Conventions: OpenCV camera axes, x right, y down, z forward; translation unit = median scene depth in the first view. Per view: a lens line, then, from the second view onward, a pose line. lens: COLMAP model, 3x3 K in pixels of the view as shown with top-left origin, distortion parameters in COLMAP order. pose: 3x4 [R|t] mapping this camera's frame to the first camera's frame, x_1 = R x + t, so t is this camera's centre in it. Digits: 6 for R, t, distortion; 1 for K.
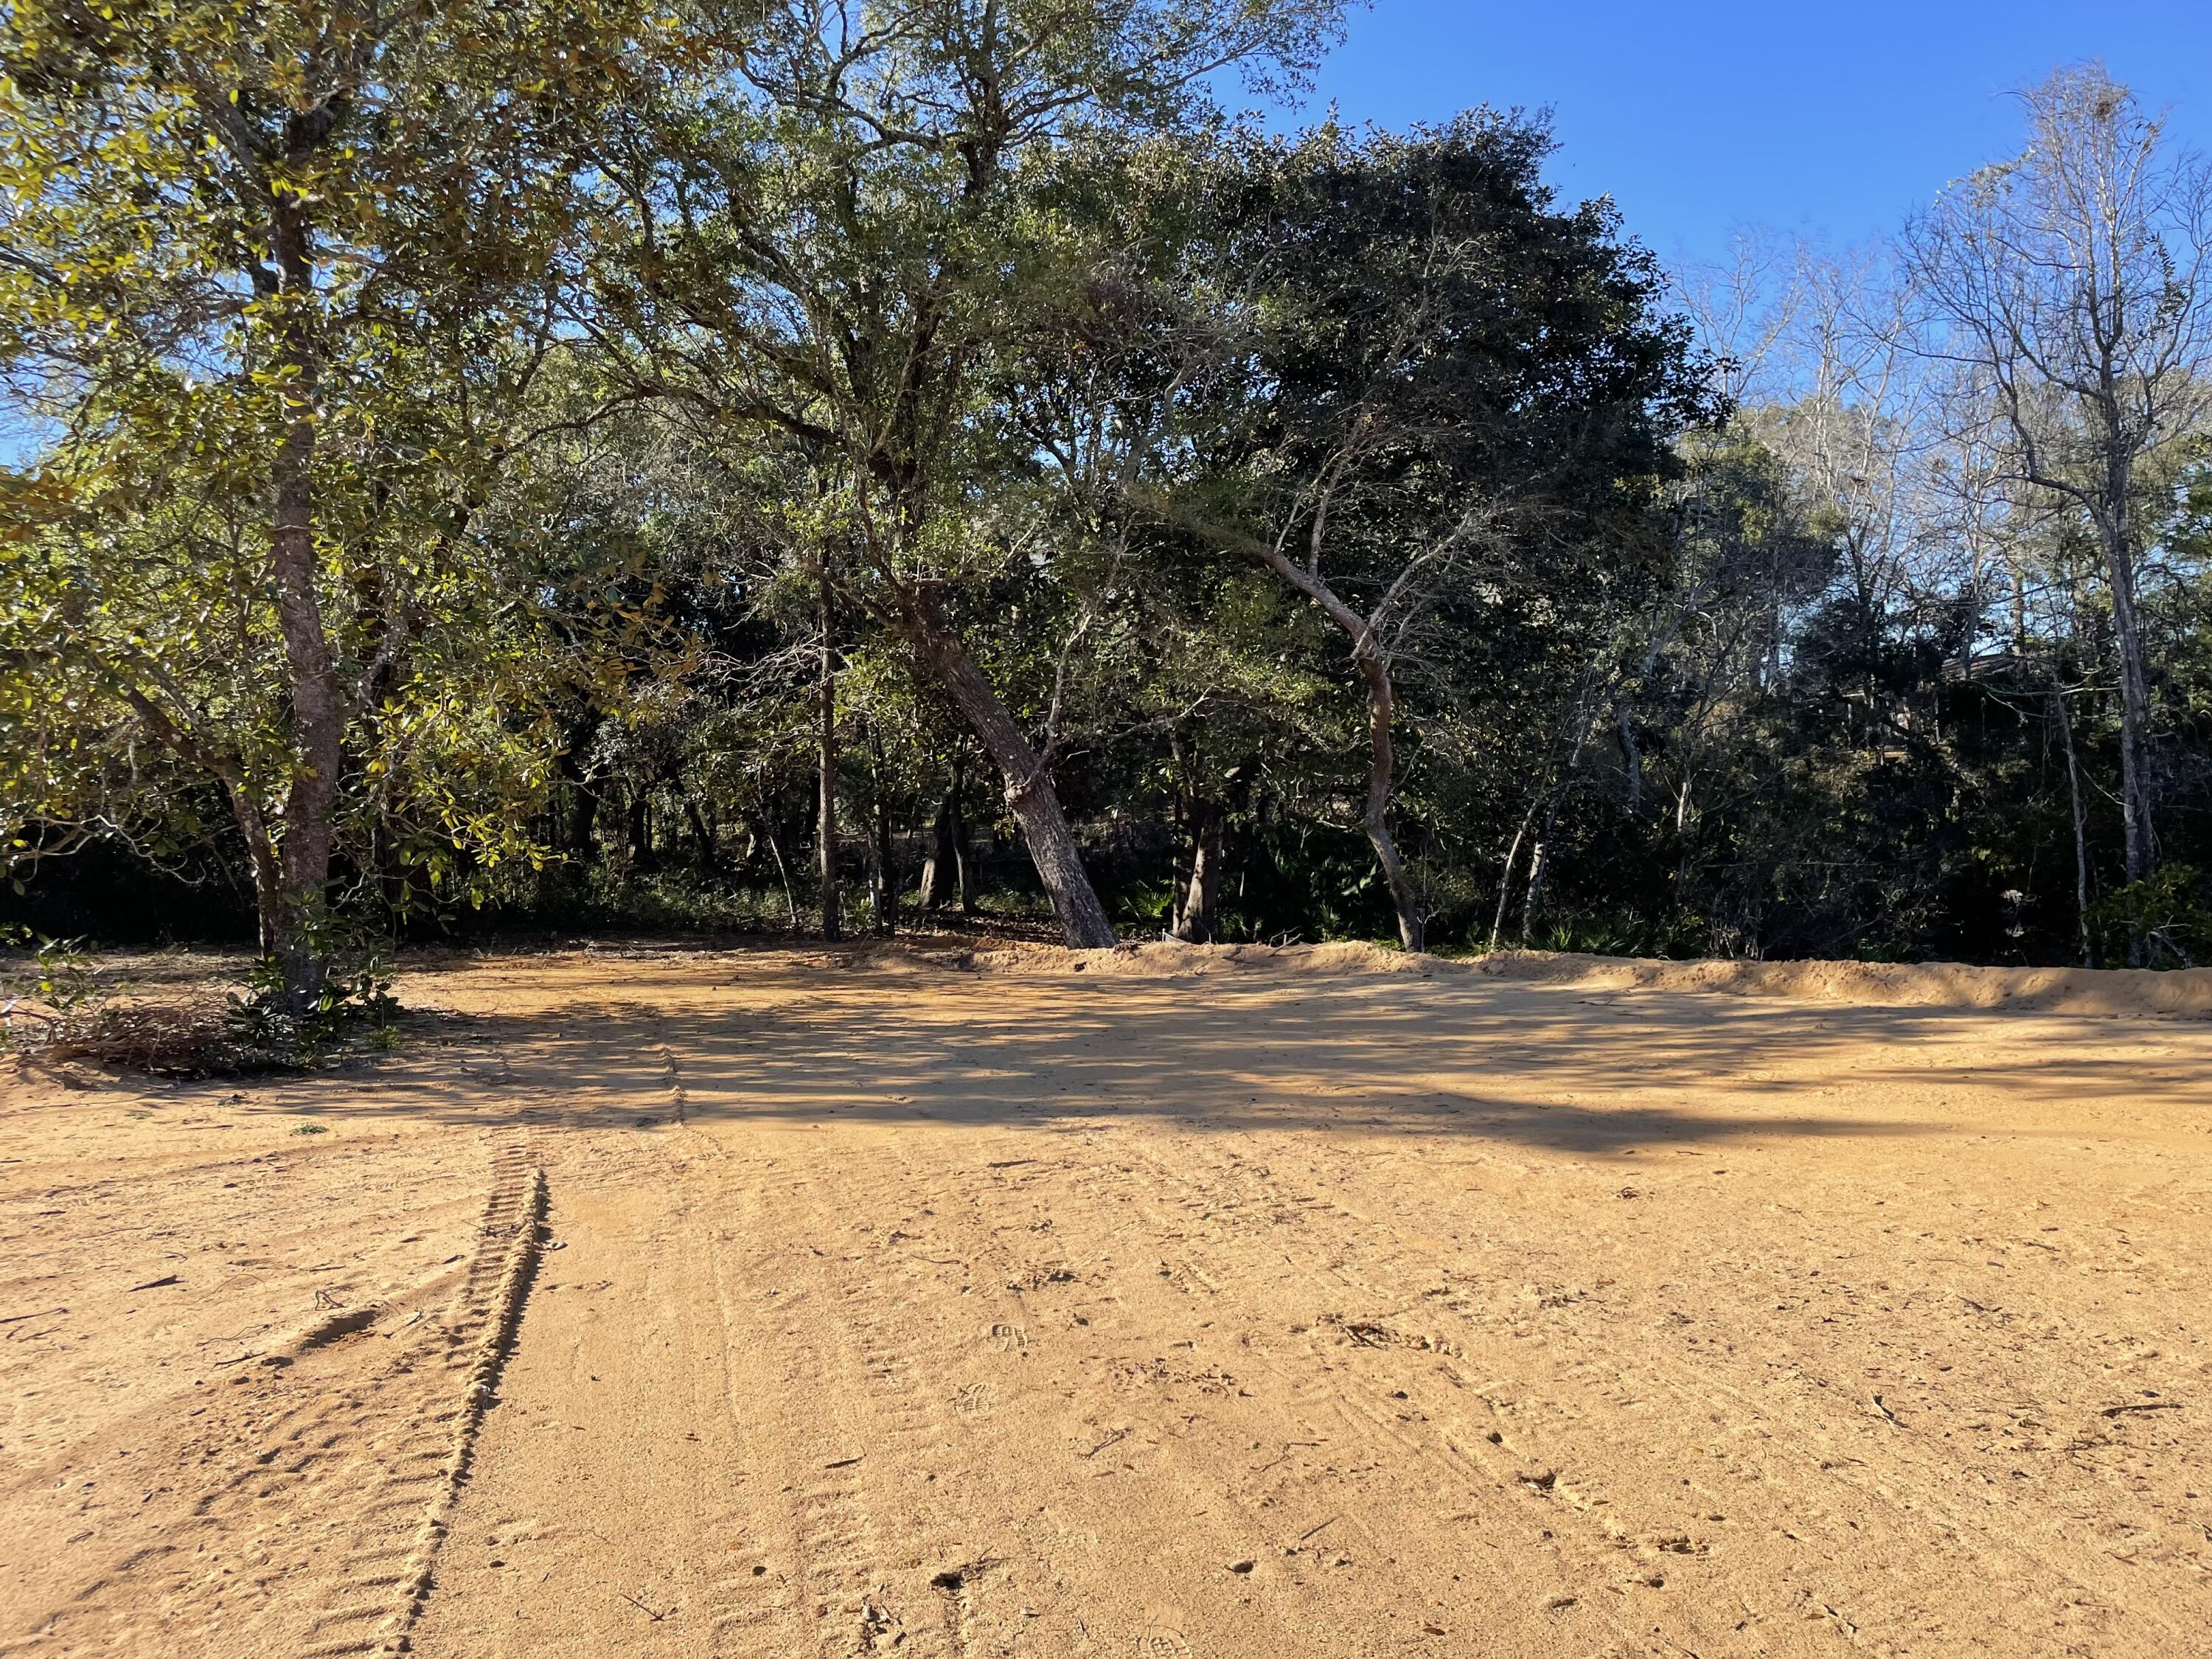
lens RADIAL K [[1661.2, 0, 1093.2], [0, 1661.2, 815.1], [0, 0, 1]] dist [0.100241, -0.127207]
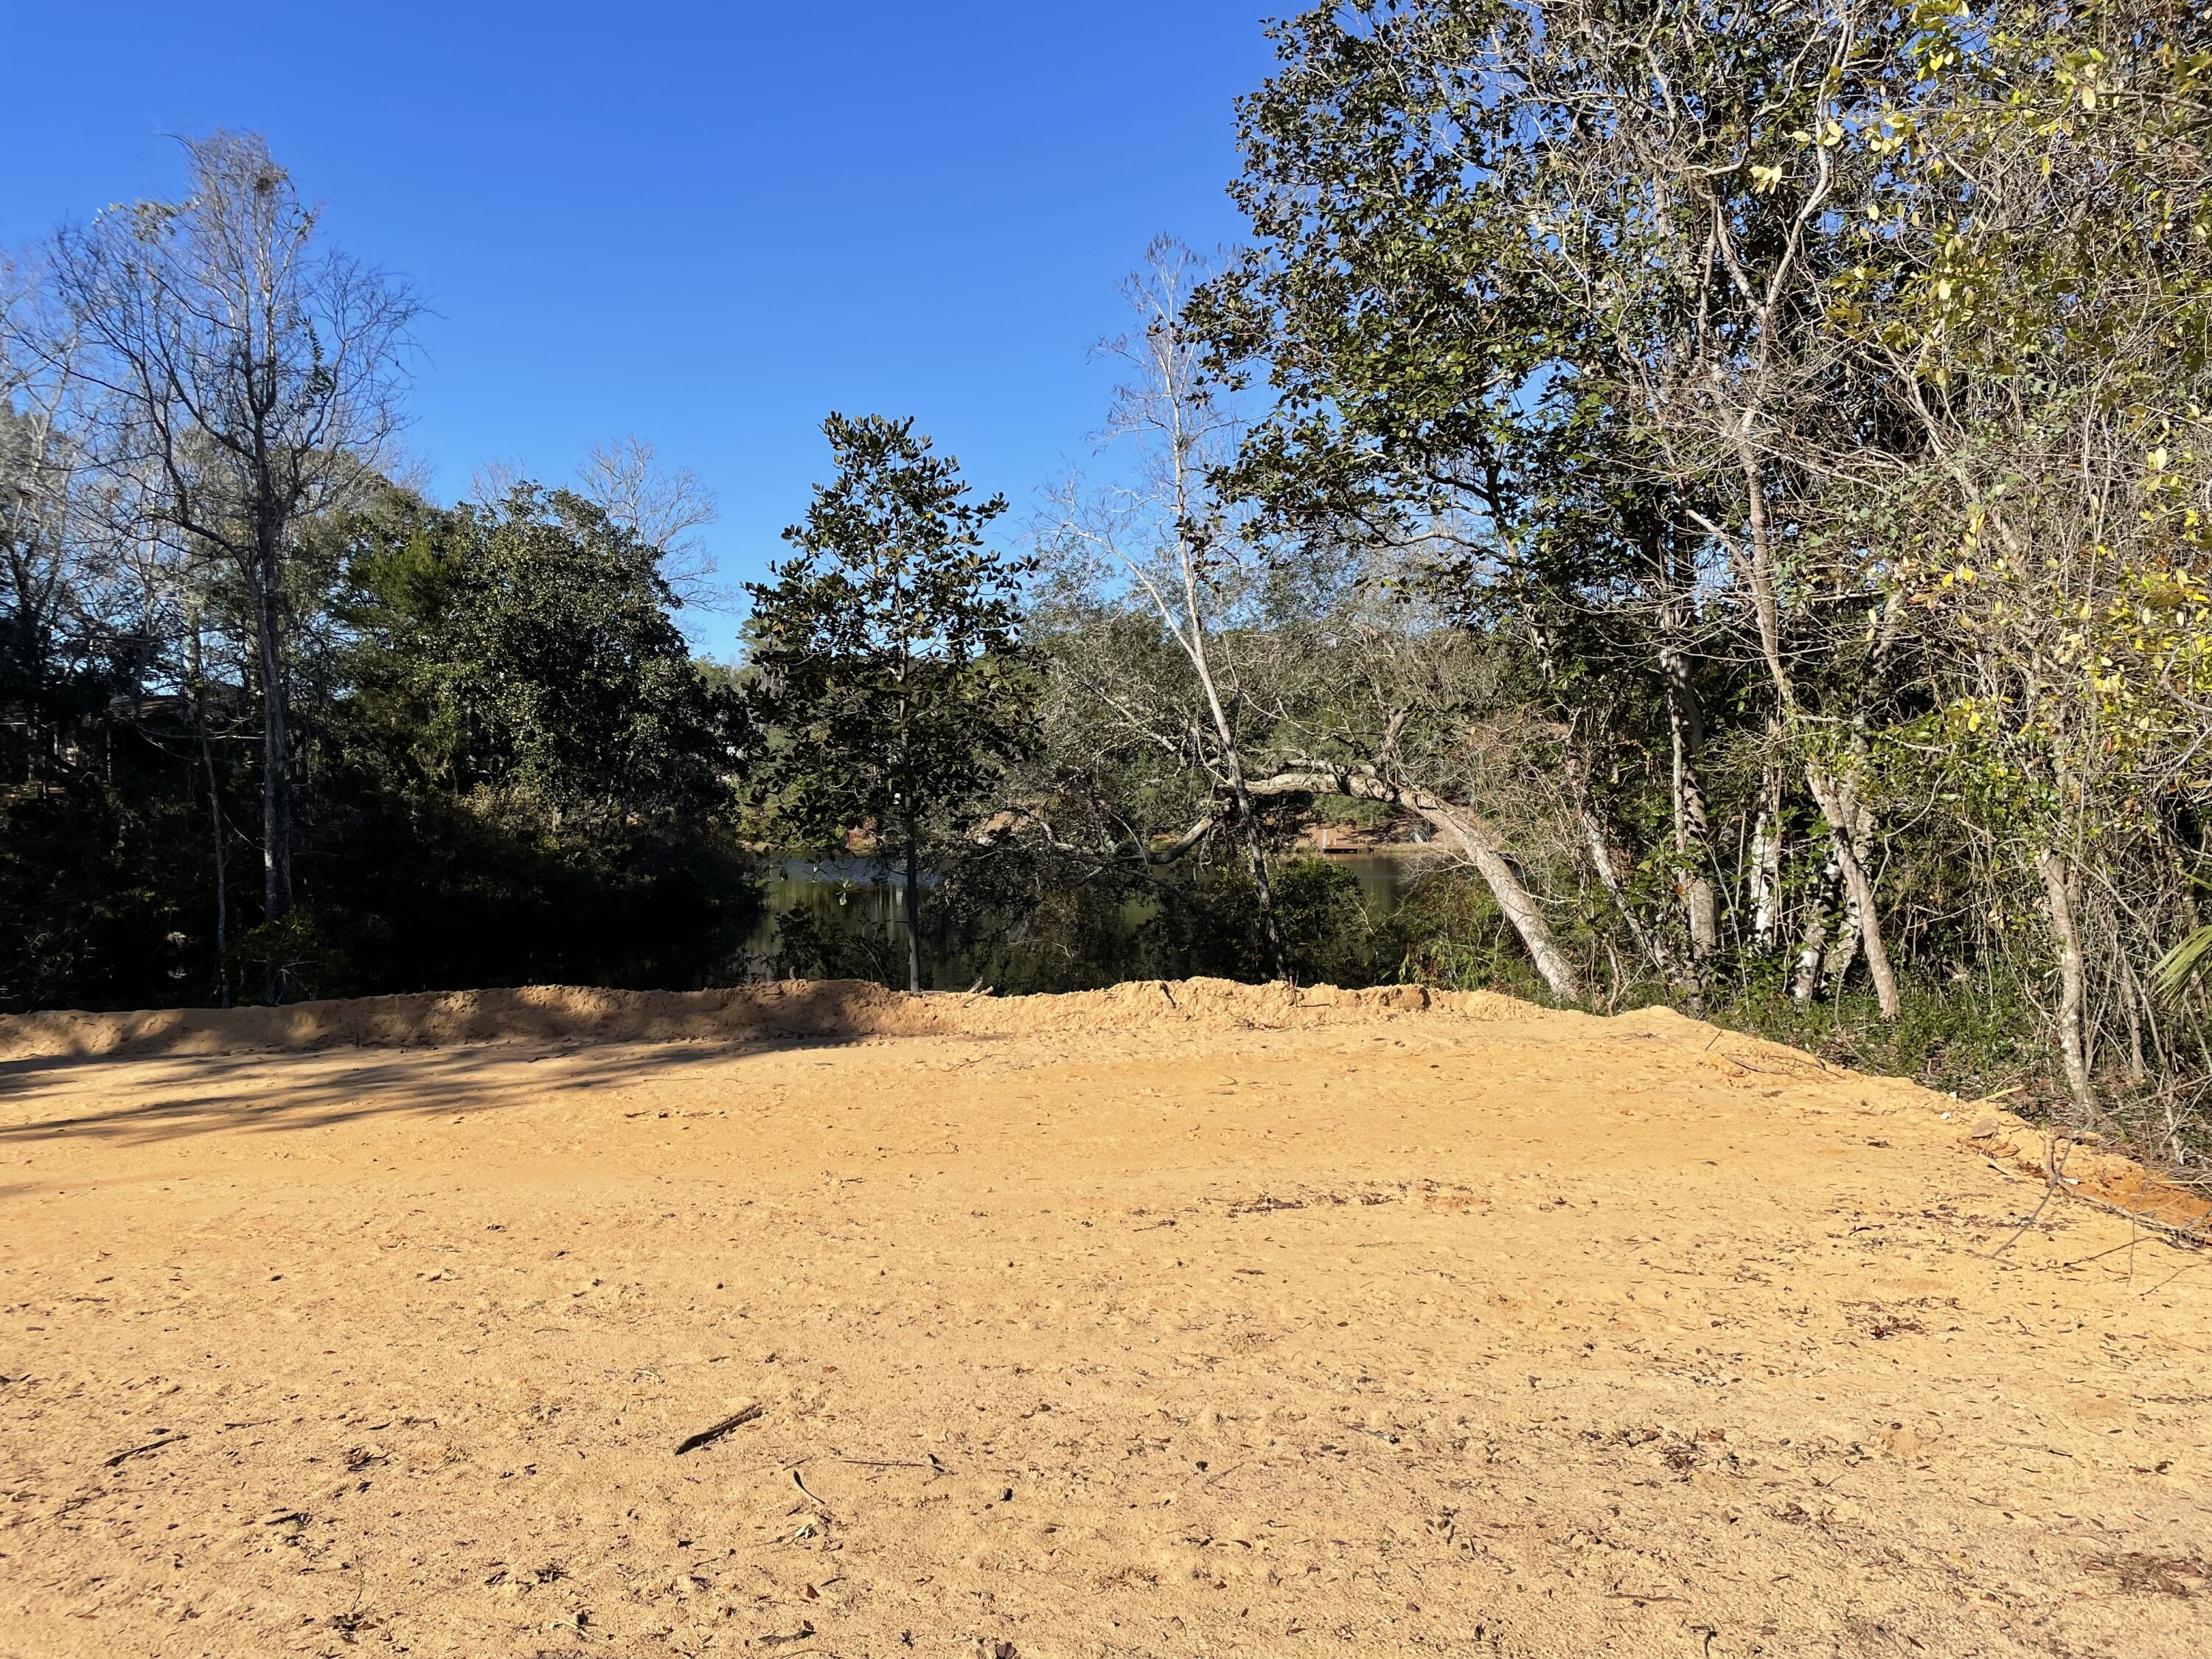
lens RADIAL K [[1662.2, 0, 1088.3], [0, 1662.2, 827.8], [0, 0, 1]] dist [0.096942, -0.122474]
pose [[0.551385, 0.035636, 0.833489, 0.023053], [-0.021302, 0.999363, -0.028635, -0.000332], [-0.833979, -0.001966, 0.551793, -0.006402]]
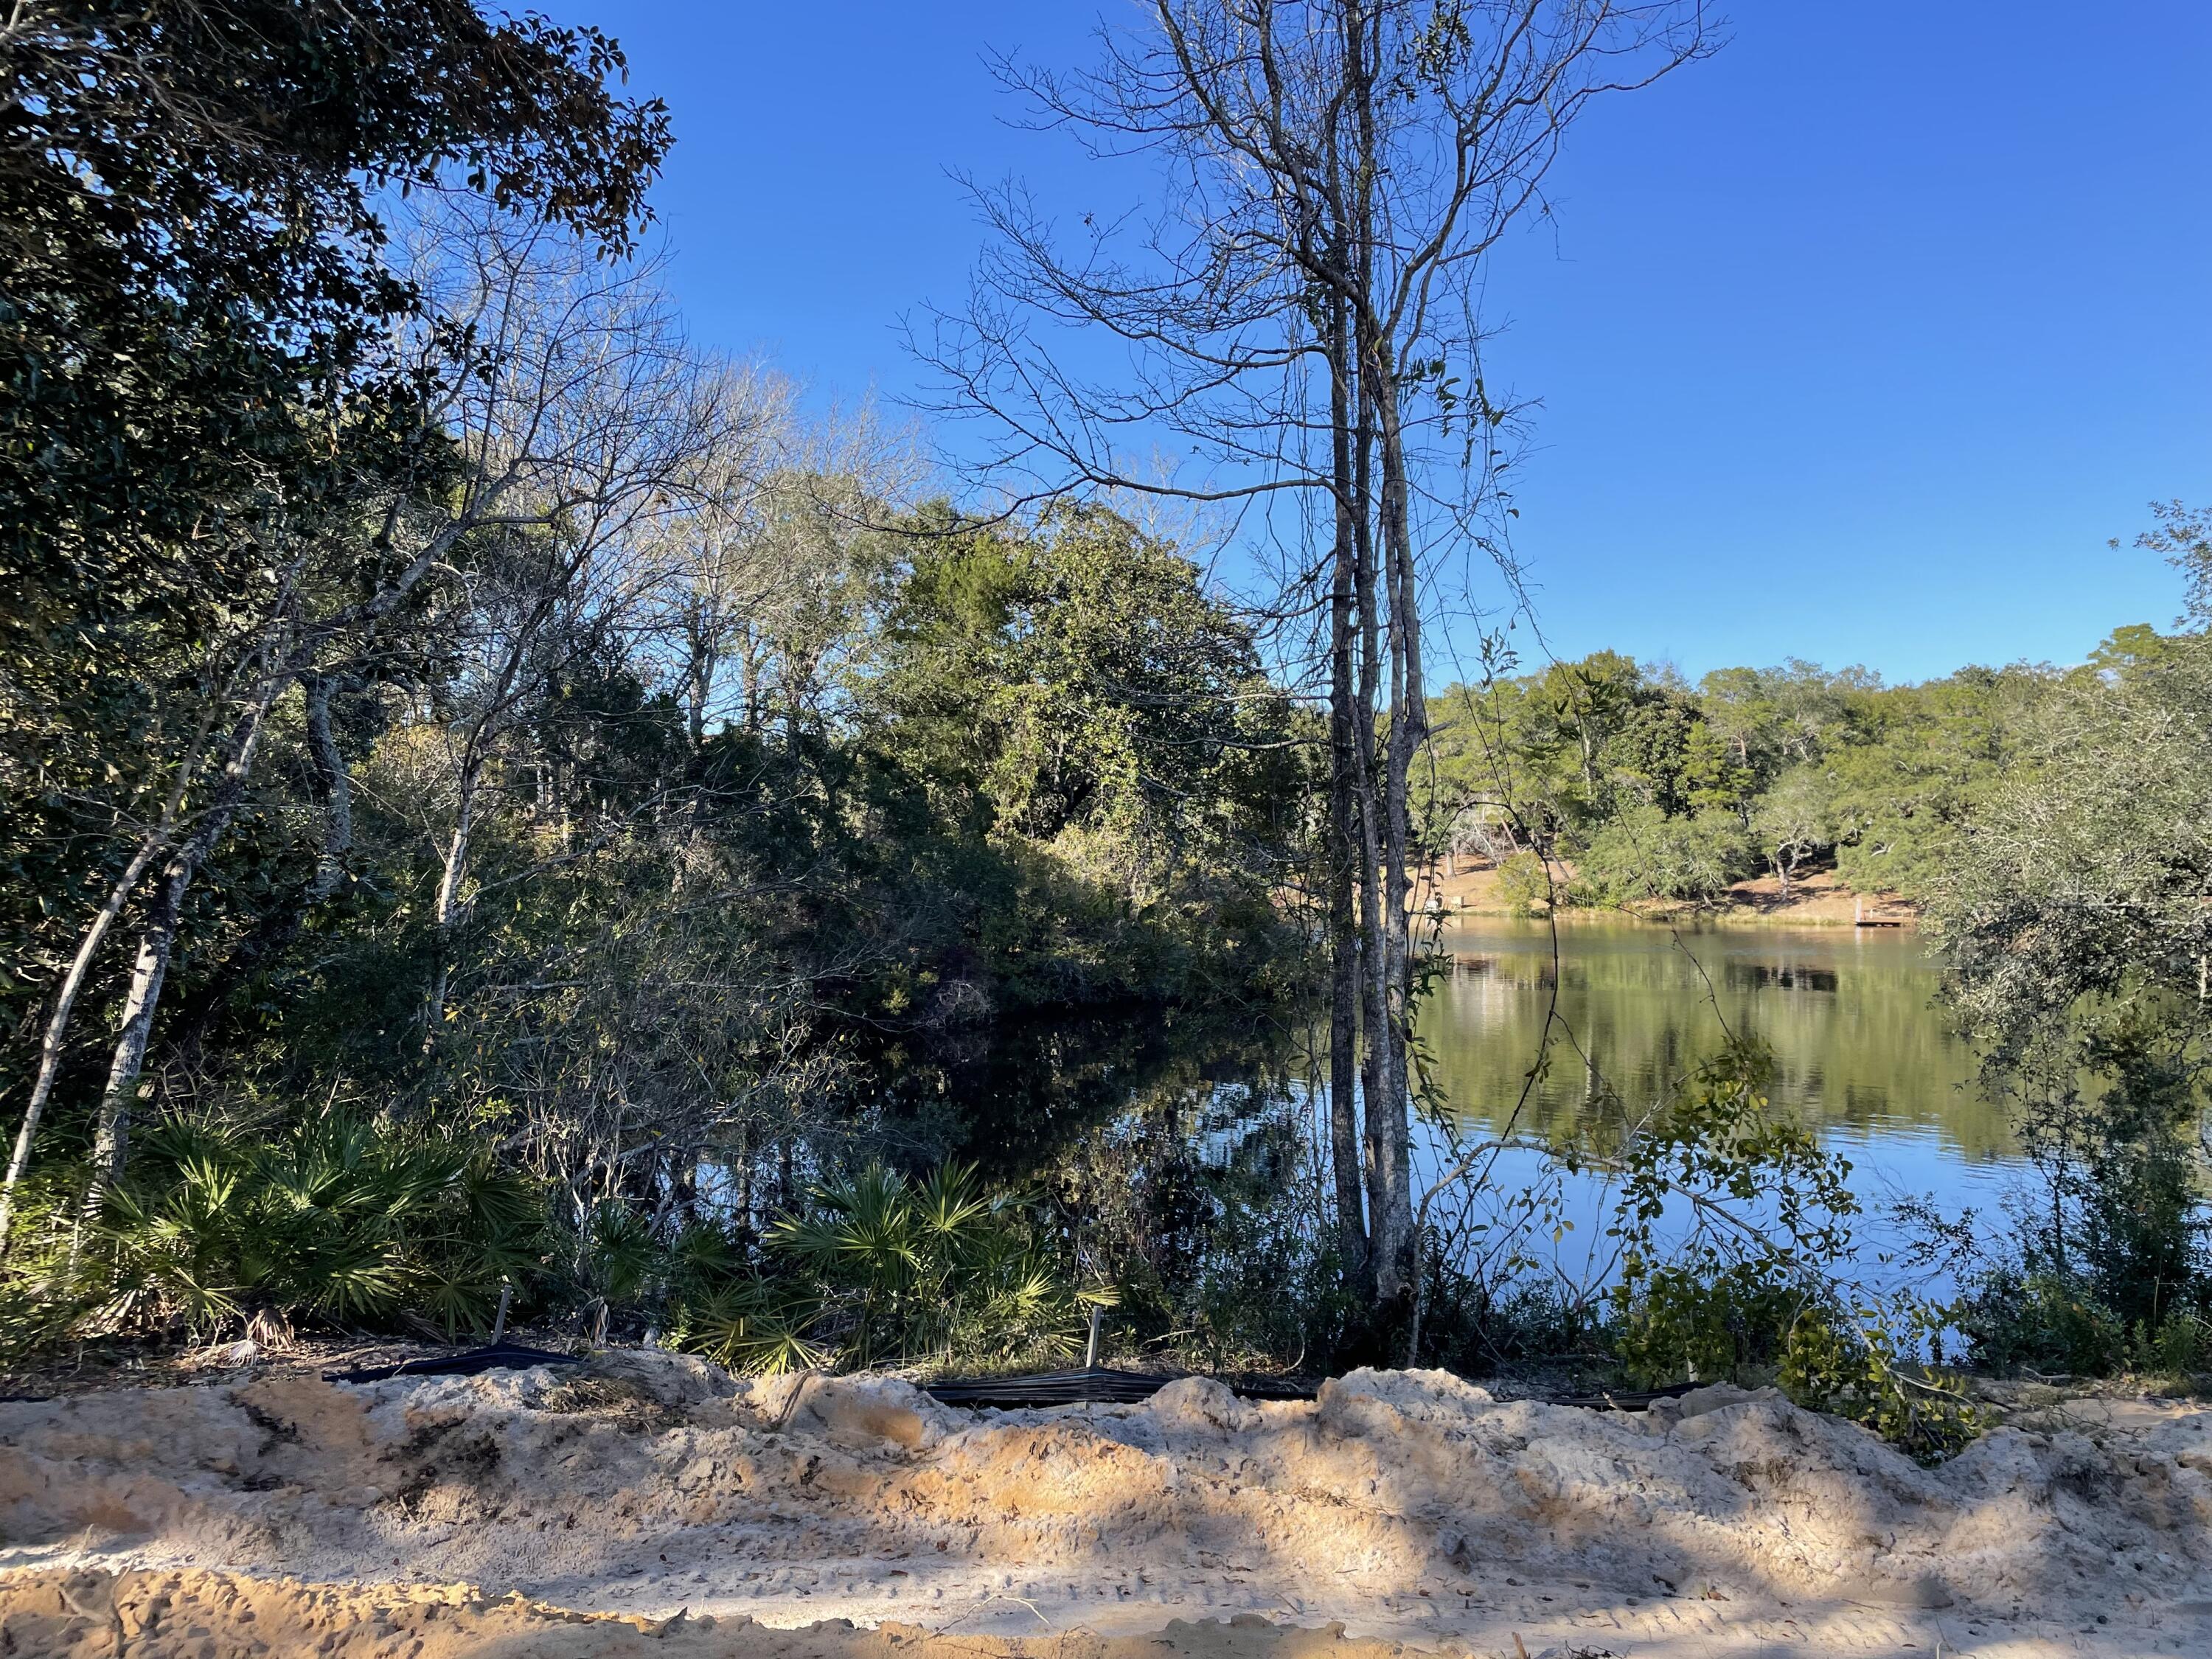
lens RADIAL K [[1708.5, 0, 1094.2], [0, 1708.5, 815.6], [0, 0, 1]] dist [0.118617, -0.135626]
pose [[0.716465, 0.076348, 0.693433, 0.251293], [-0.044468, 0.996970, -0.063823, 0.004248], [-0.696204, 0.014892, 0.717689, 1.018523]]
